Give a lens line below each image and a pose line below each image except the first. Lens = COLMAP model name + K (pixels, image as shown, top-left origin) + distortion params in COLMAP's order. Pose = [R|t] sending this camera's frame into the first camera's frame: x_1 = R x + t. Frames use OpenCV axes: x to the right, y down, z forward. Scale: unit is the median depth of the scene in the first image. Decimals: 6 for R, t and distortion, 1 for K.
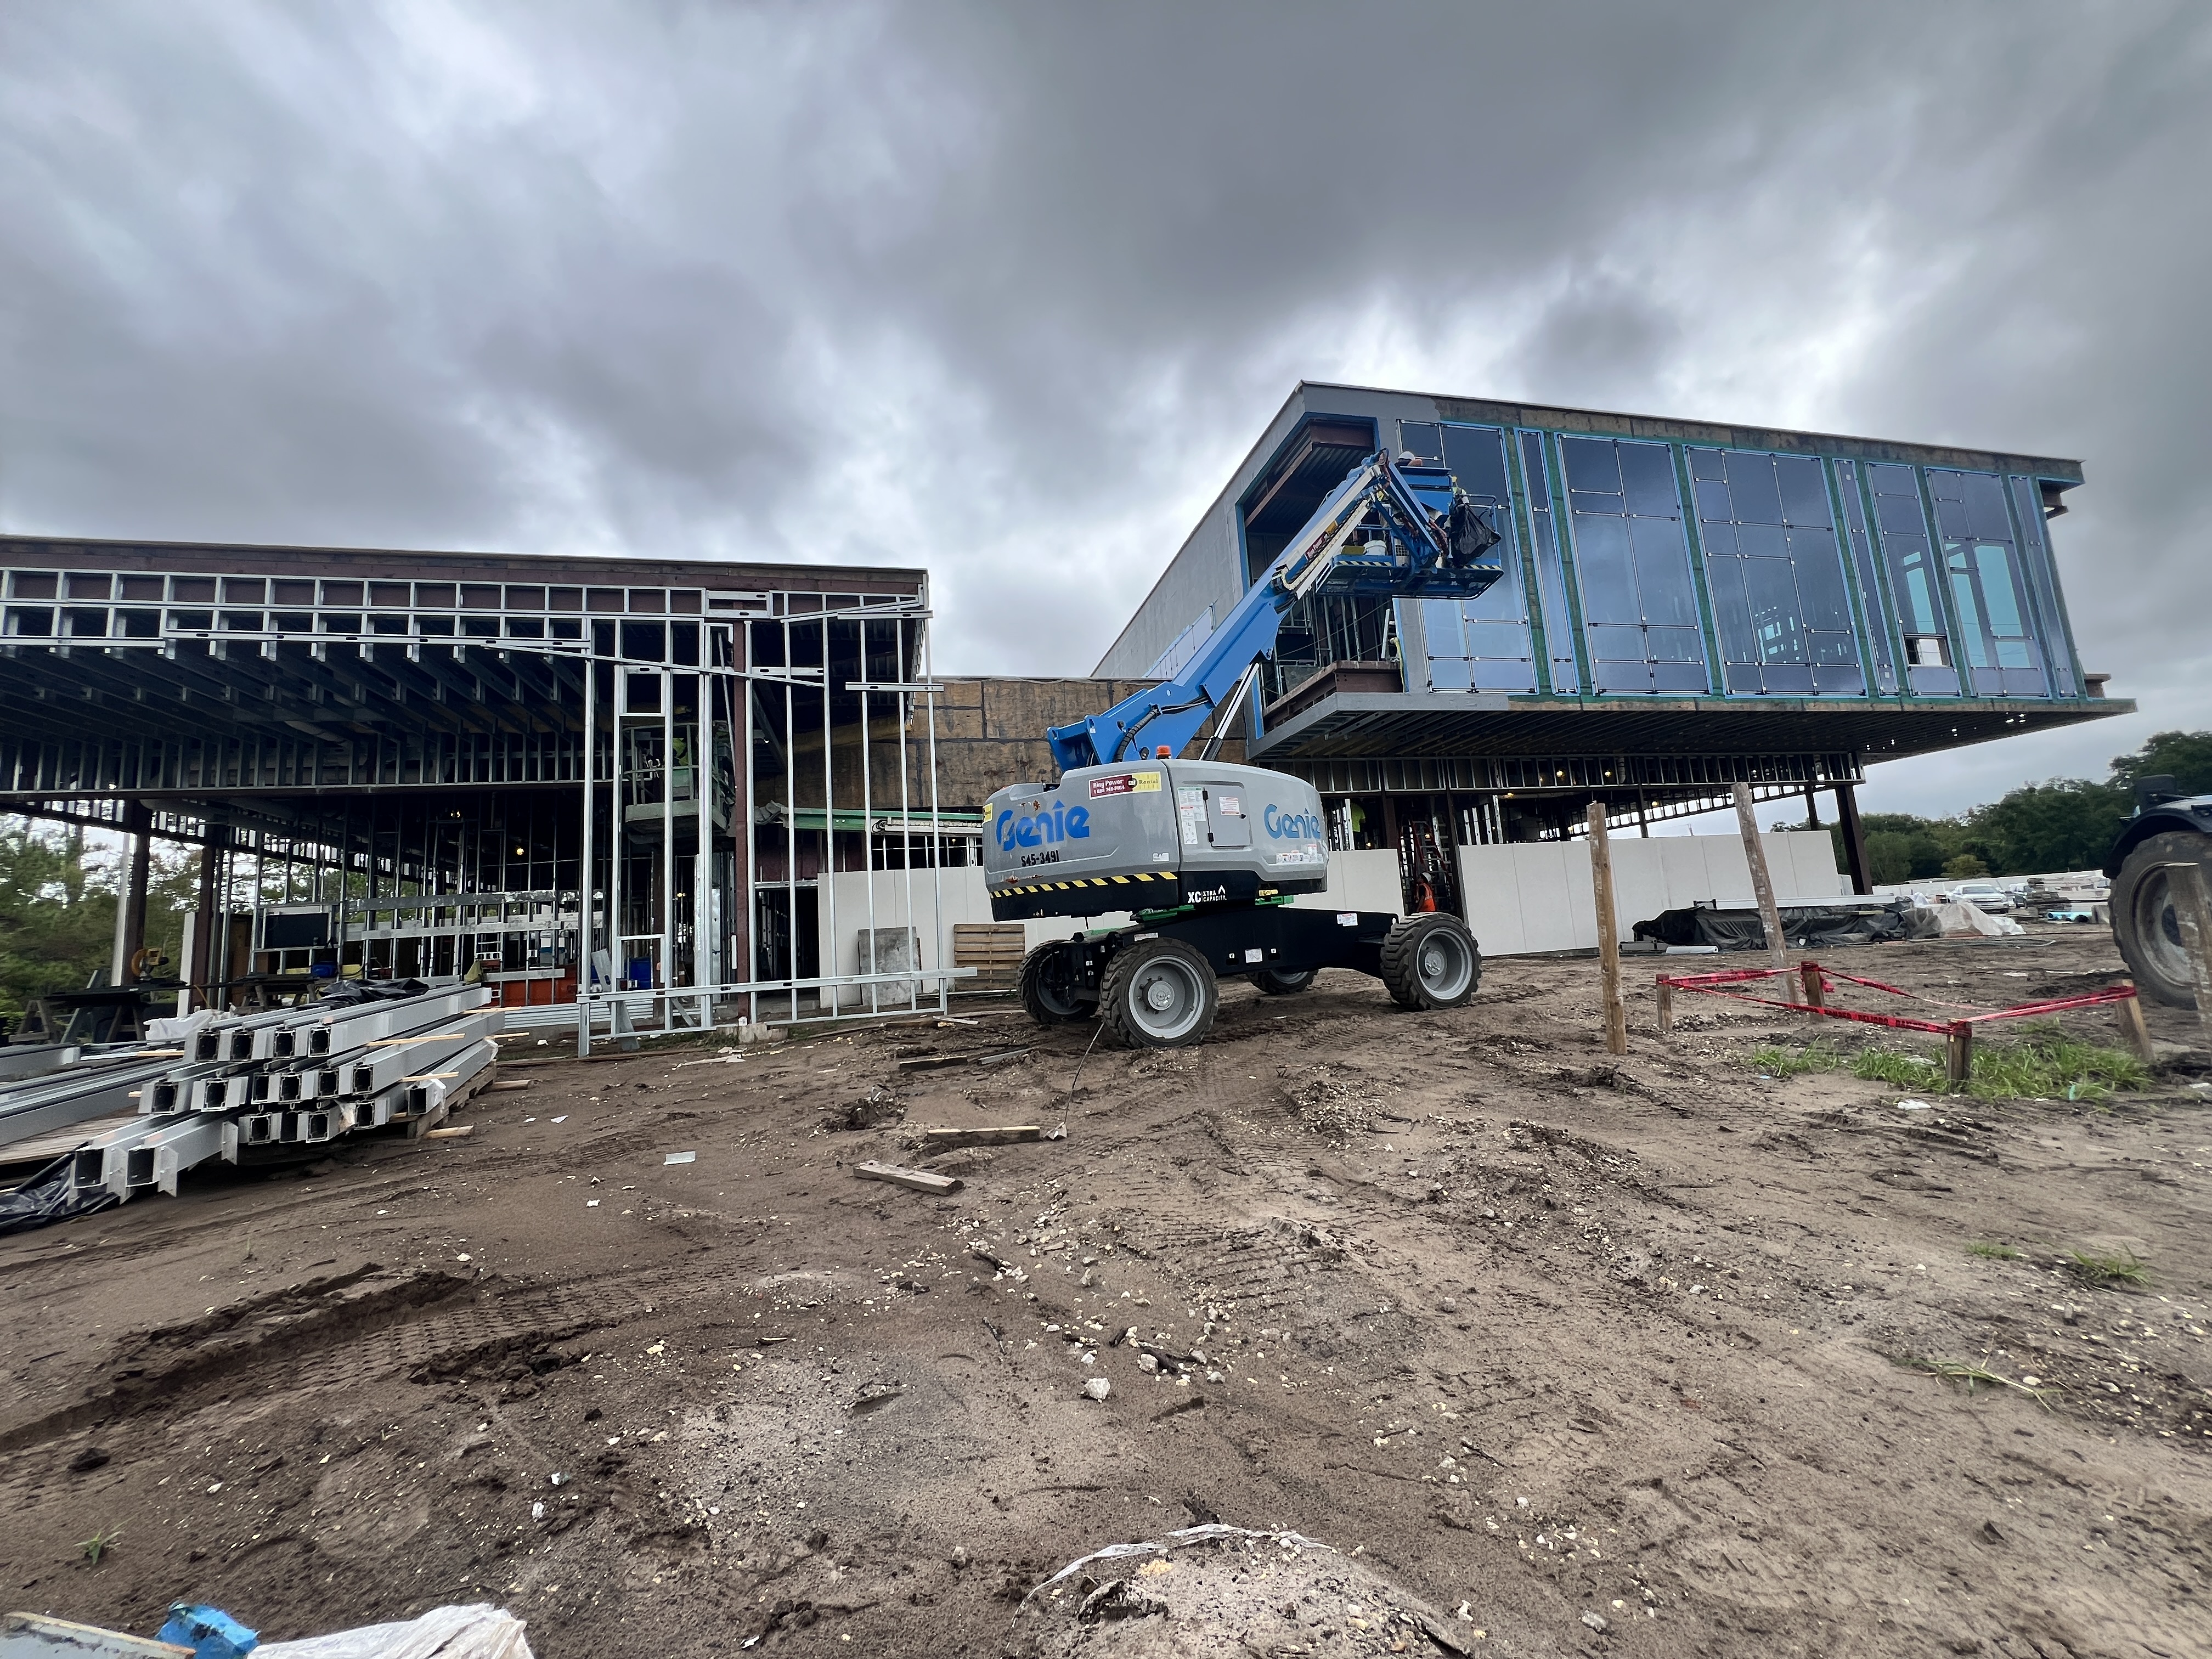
lens RADIAL K [[881.5, 0, 1112.9], [0, 881.5, 823.8], [0, 0, 1]] dist [-0.002285, -0.000212]
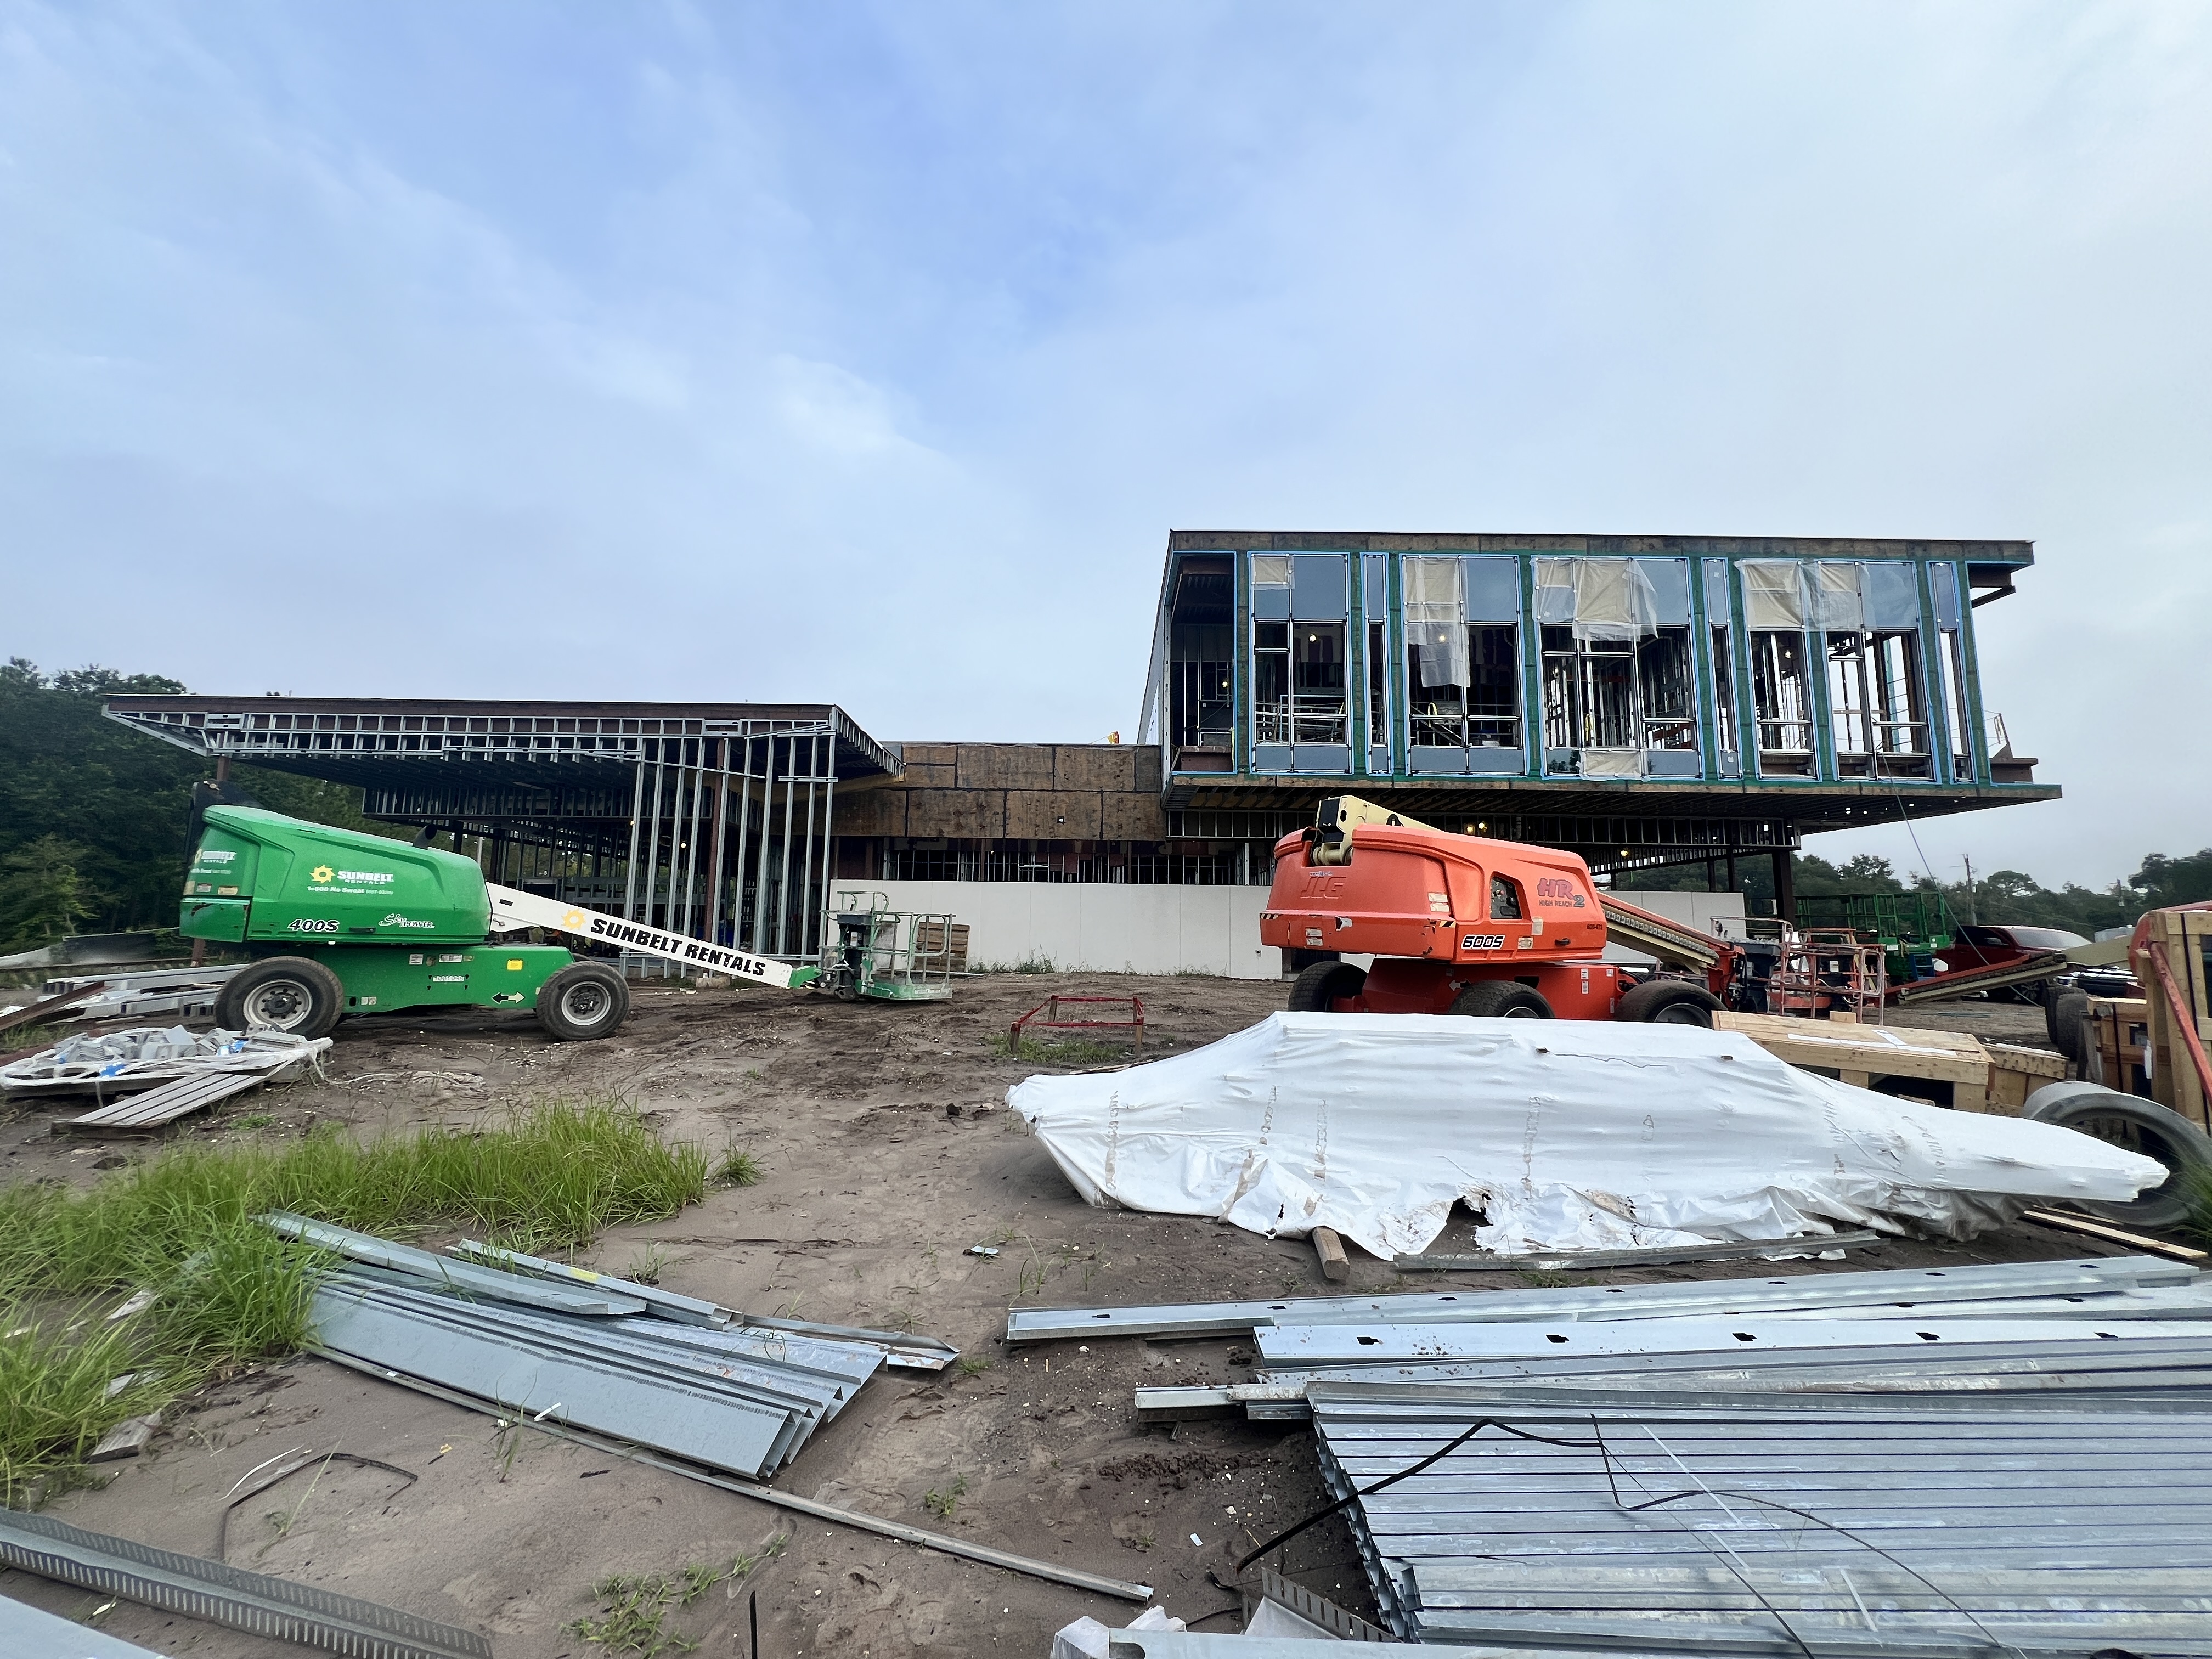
lens RADIAL K [[881.5, 0, 1105.4], [0, 881.5, 829.9], [0, 0, 1]] dist [-0.002285, -0.000212]
pose [[0.968464, 0.051403, -0.243794, 0.684862], [-0.046127, 0.998562, 0.027304, -0.131119], [0.244847, -0.015198, 0.969443, -0.443411]]
